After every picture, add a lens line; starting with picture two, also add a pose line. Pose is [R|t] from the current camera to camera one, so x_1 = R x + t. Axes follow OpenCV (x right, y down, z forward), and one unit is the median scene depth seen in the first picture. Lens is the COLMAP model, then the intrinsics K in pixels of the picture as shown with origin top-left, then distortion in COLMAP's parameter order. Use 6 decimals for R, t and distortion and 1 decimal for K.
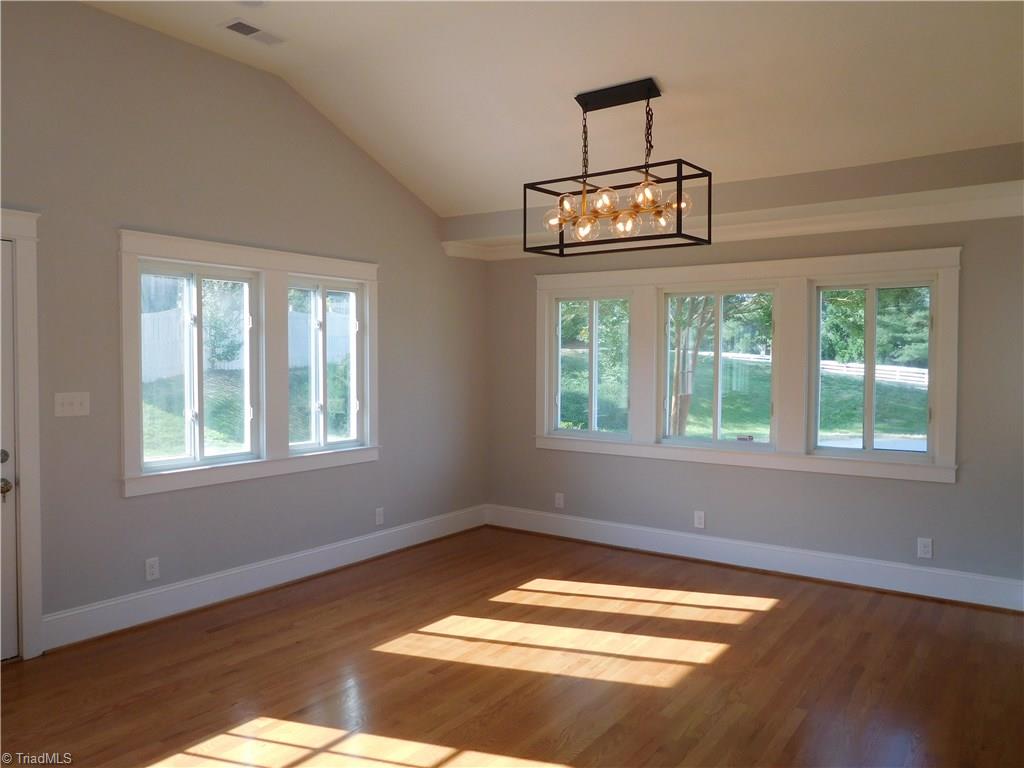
lens RADIAL K [[766.0, 0, 522.2], [0, 766.0, 386.7], [0, 0, 1]] dist [-0.039408, 0.021054]
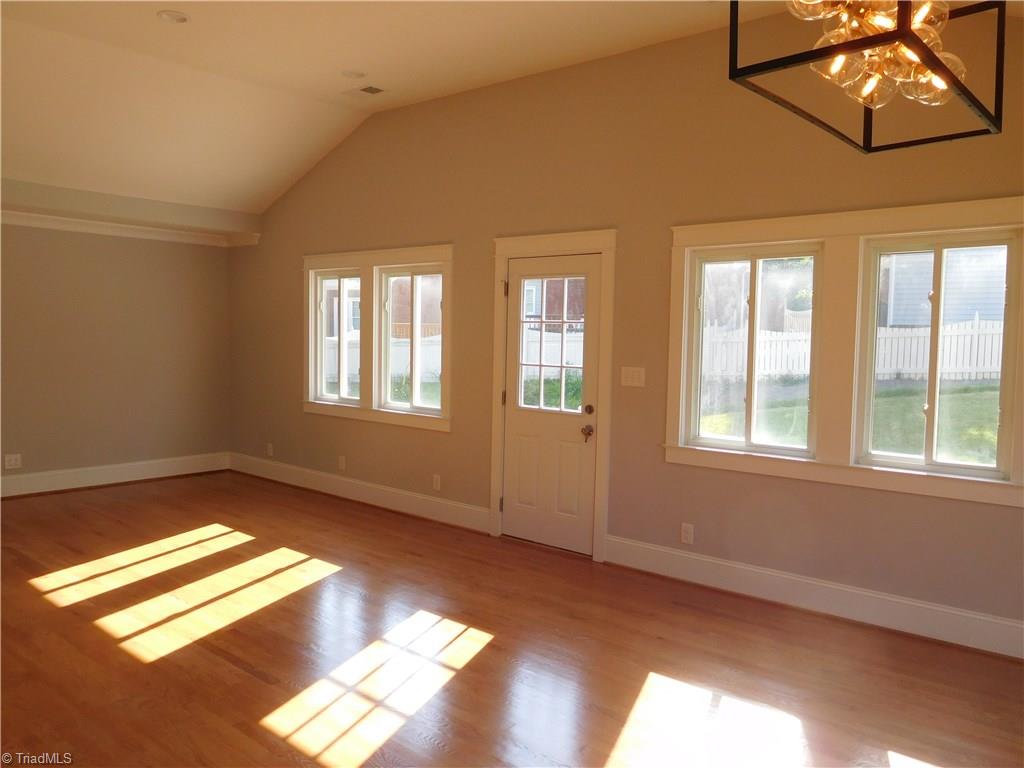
lens RADIAL K [[766.0, 0, 520.0], [0, 766.0, 389.1], [0, 0, 1]] dist [-0.039408, 0.021054]
pose [[-0.090485, 0.066778, -0.993656, 0.538627], [-0.049639, 0.996207, 0.071469, -0.029856], [0.994660, 0.055791, -0.086827, 0.741635]]
